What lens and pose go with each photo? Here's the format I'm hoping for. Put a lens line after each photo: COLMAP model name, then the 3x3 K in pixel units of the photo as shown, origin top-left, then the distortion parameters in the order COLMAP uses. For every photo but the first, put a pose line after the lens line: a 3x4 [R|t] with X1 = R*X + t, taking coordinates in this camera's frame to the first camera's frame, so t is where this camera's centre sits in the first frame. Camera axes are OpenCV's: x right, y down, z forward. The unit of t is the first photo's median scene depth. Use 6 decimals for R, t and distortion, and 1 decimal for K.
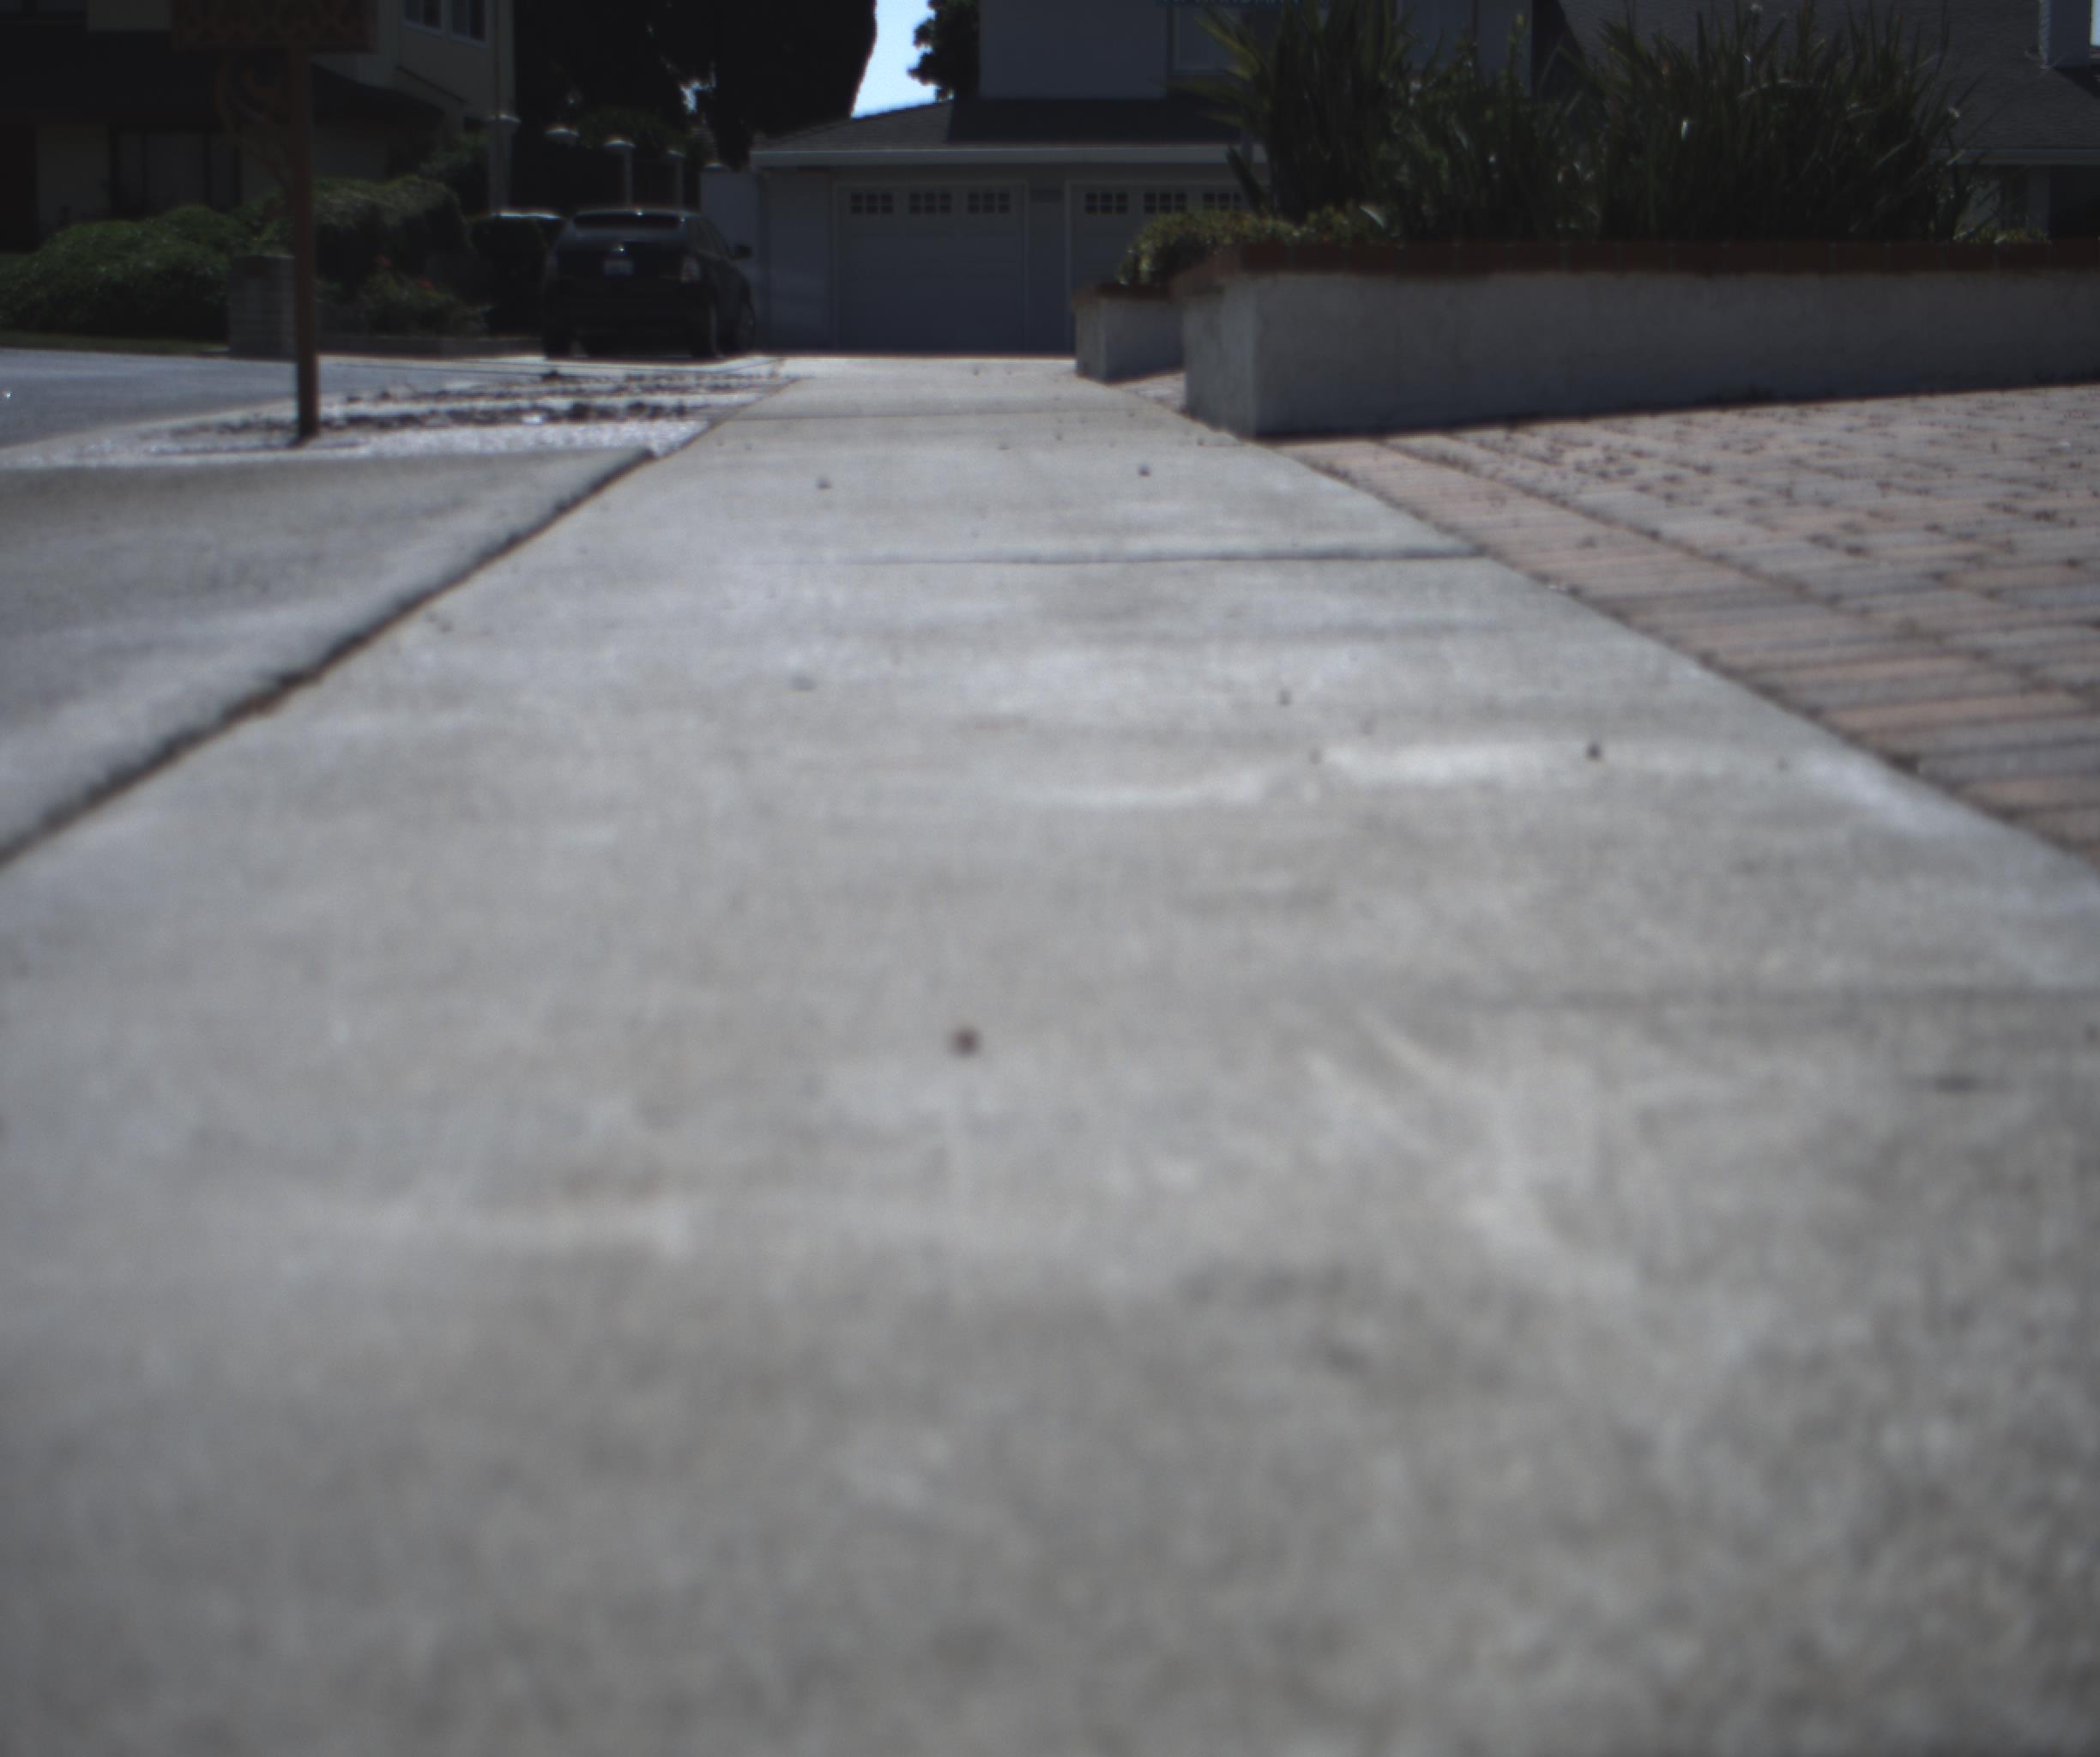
lens RADIAL K [[3922.8, 0, 1050.0], [0, 3922.8, 878.5], [0, 0, 1]] dist [-0.175973, 0.817276]
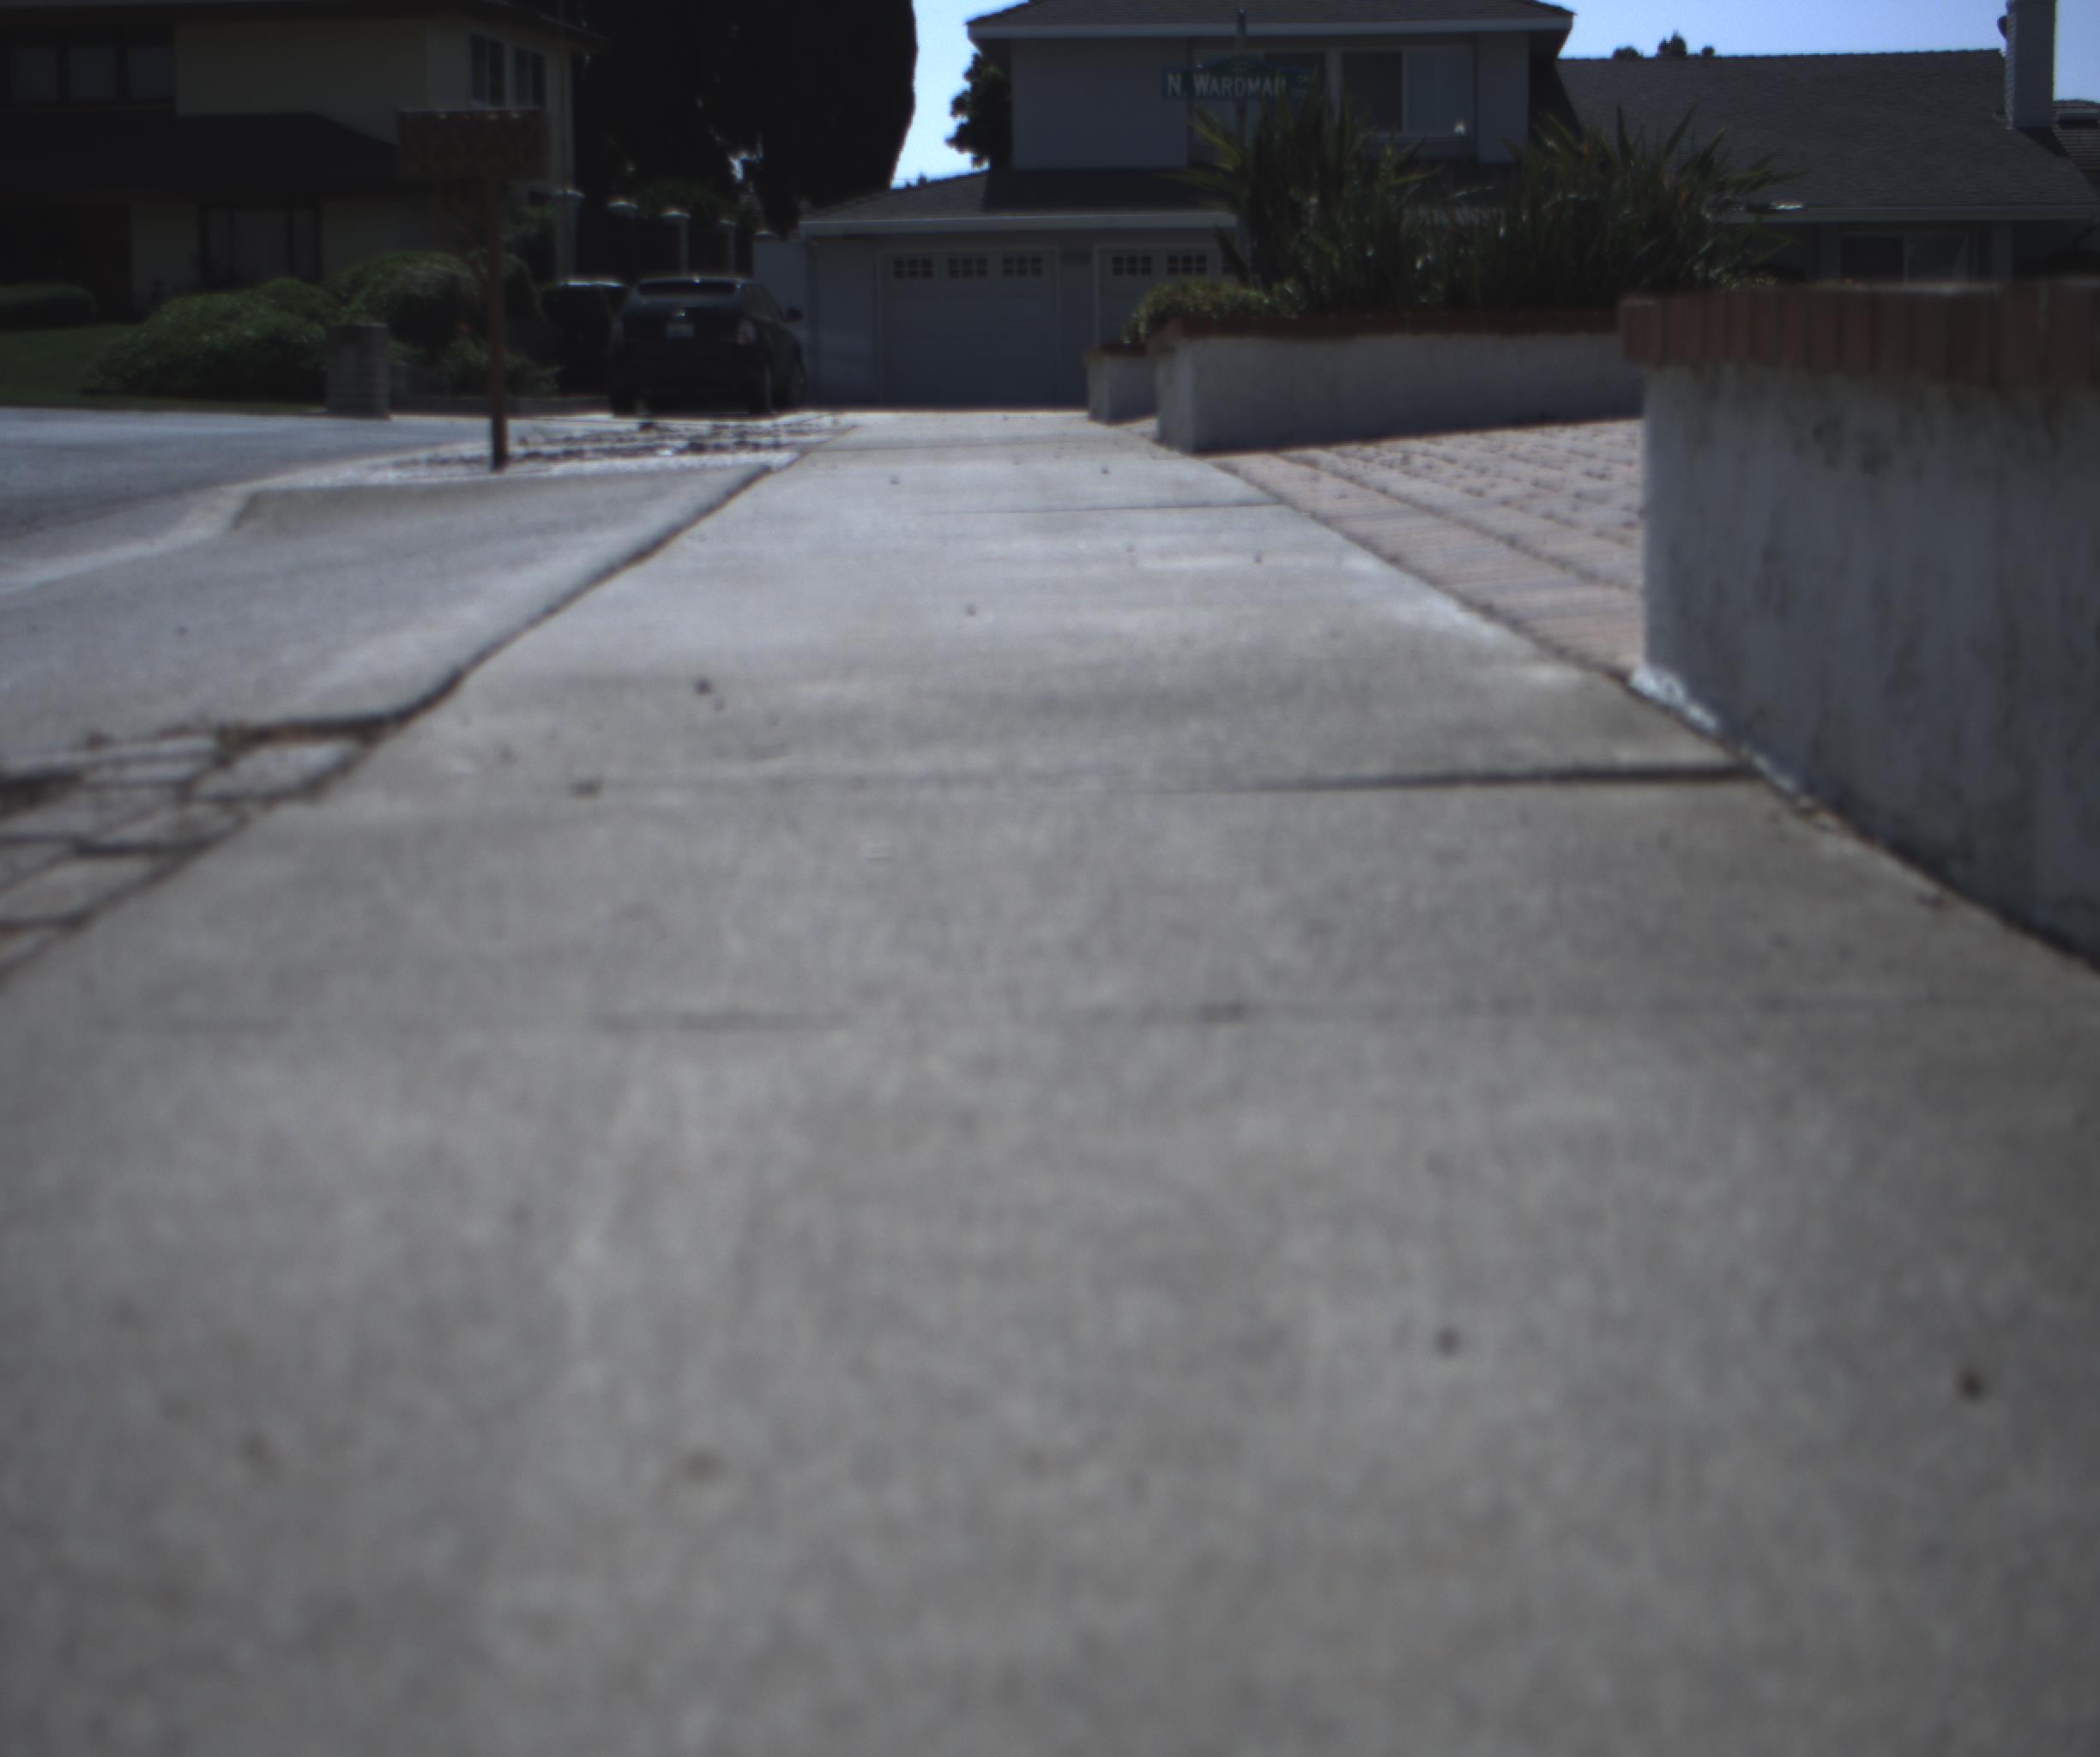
lens RADIAL K [[3922.8, 0, 1050.0], [0, 3922.8, 878.5], [0, 0, 1]] dist [-0.175973, 0.817276]
pose [[0.999883, -0.010175, -0.011427, 0.002616], [0.010012, 0.999848, -0.014244, 0.010724], [0.011570, 0.014128, 0.999833, -0.073262]]
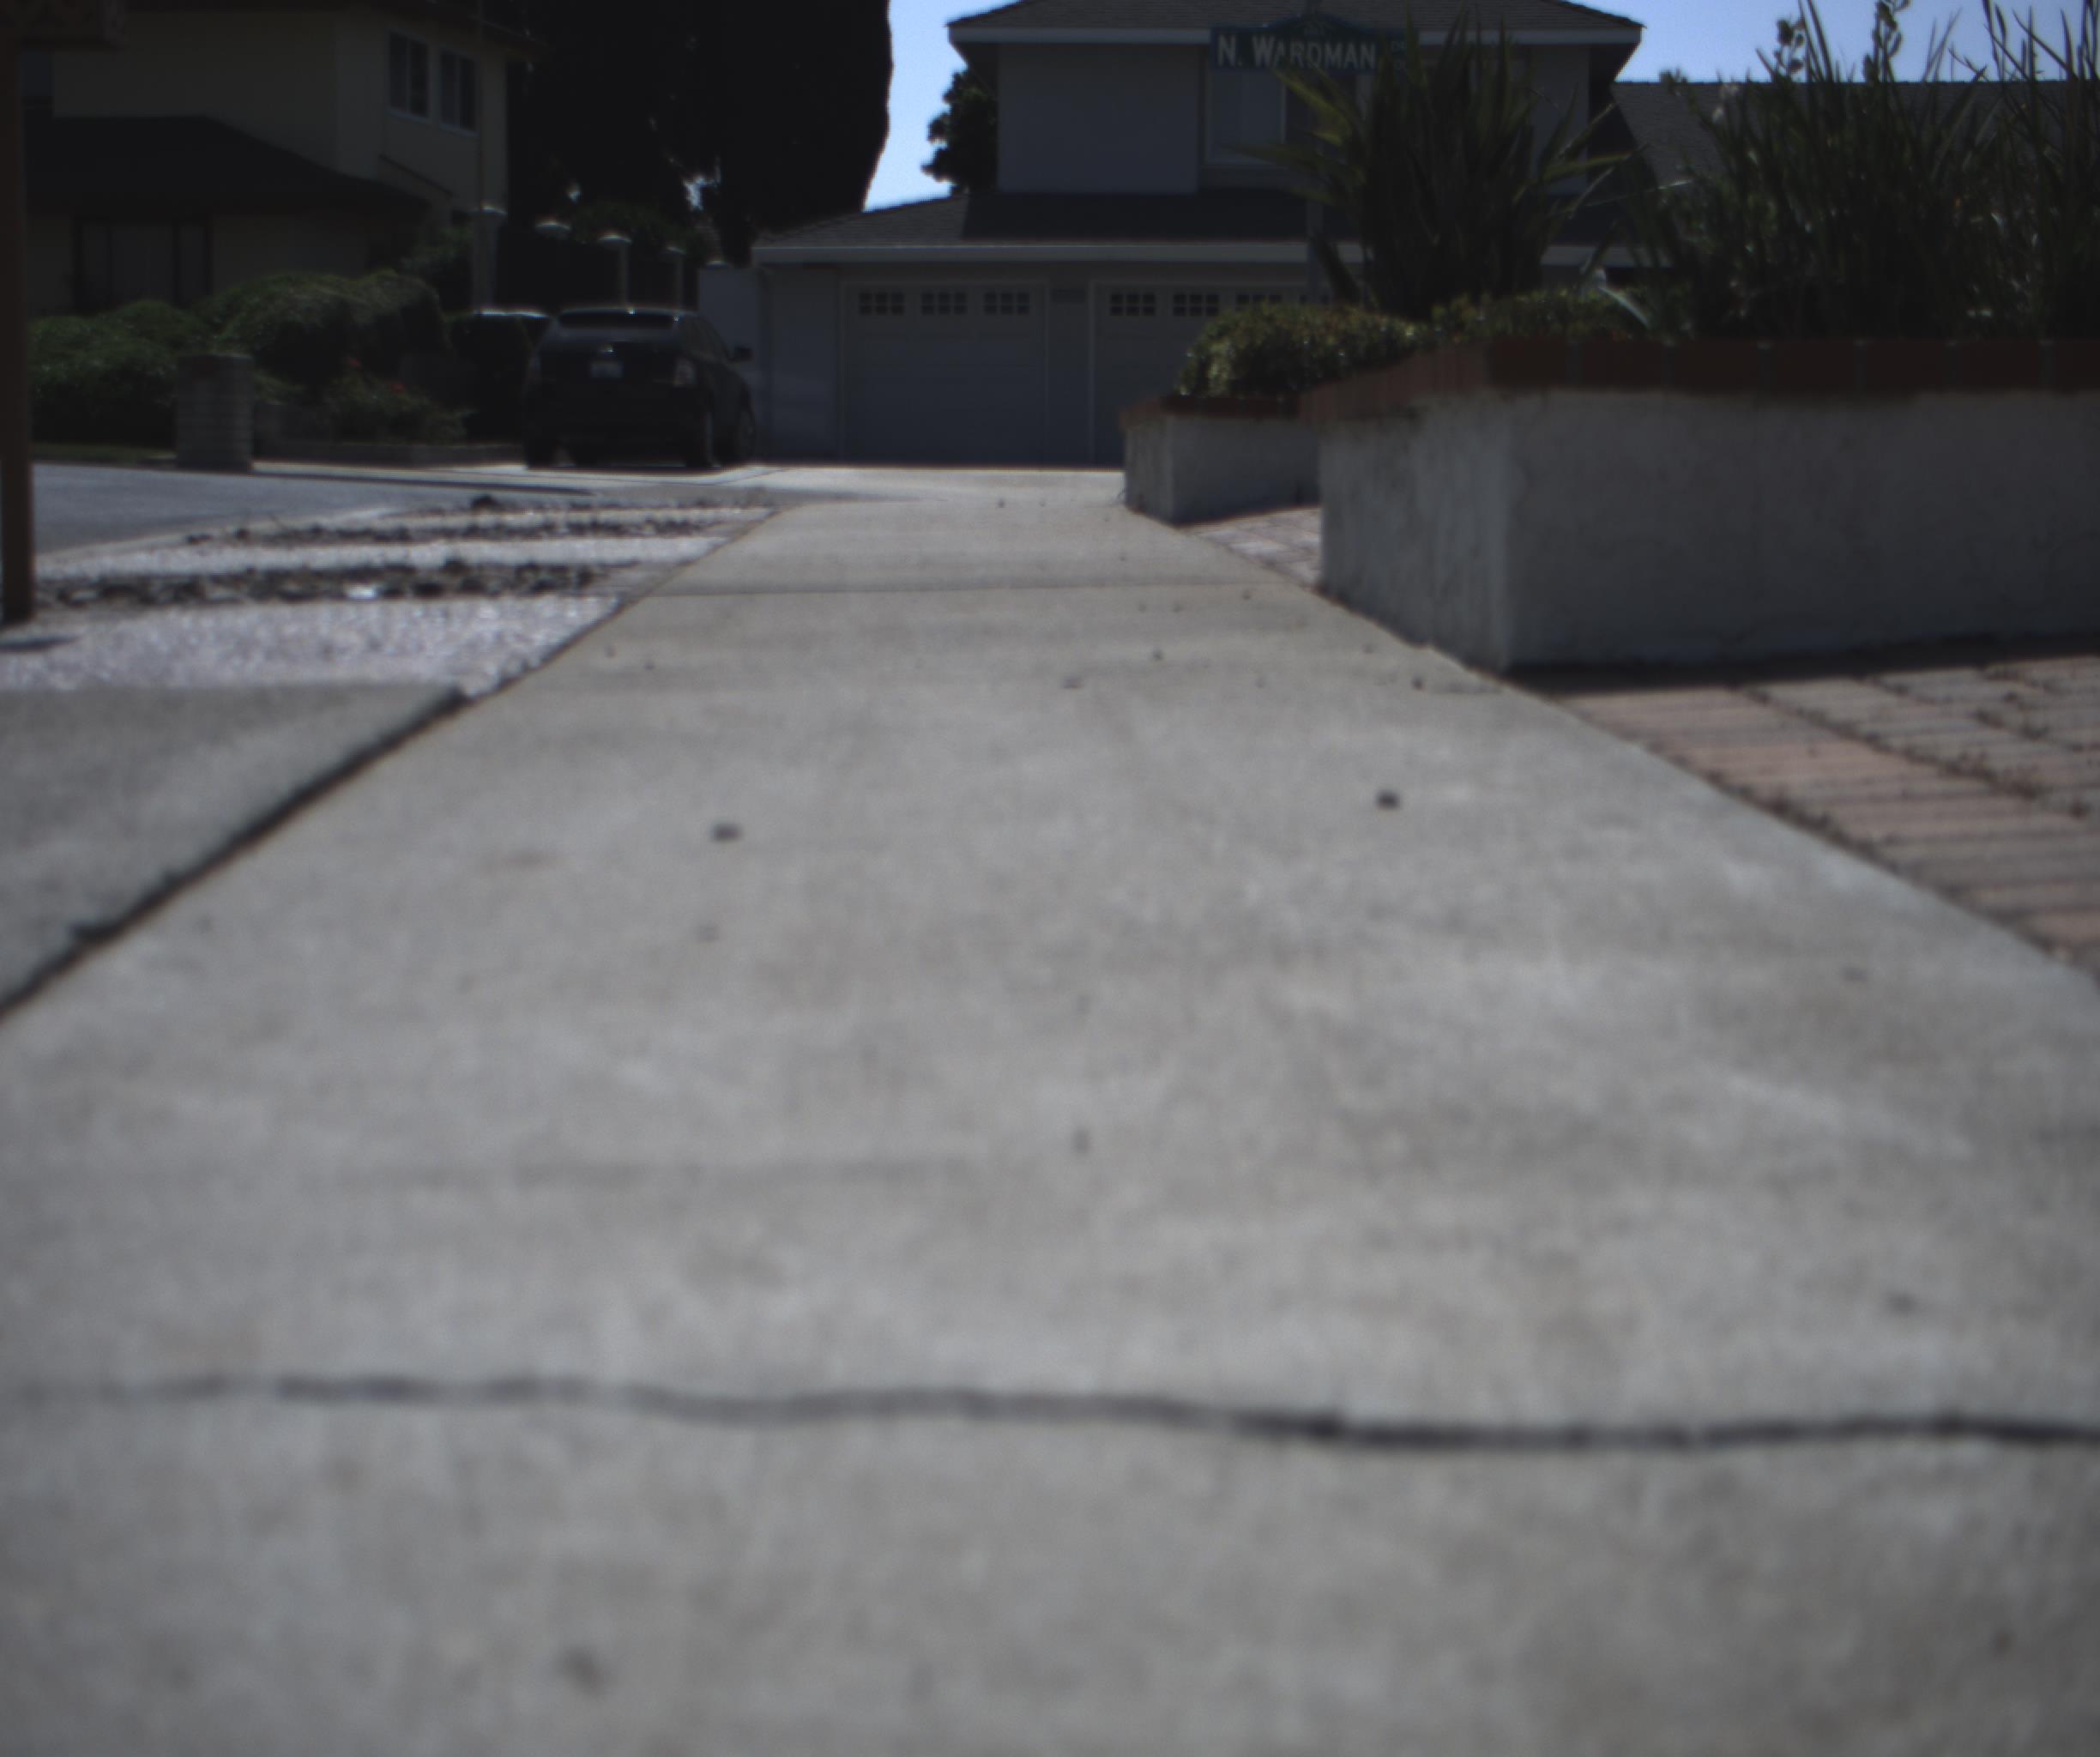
lens RADIAL K [[3922.8, 0, 1050.0], [0, 3922.8, 878.5], [0, 0, 1]] dist [-0.175973, 0.817276]
pose [[0.999977, 0.006324, -0.002381, -0.002393], [-0.006385, 0.999630, -0.026426, -0.011555], [0.002213, 0.026440, 0.999648, 0.073148]]
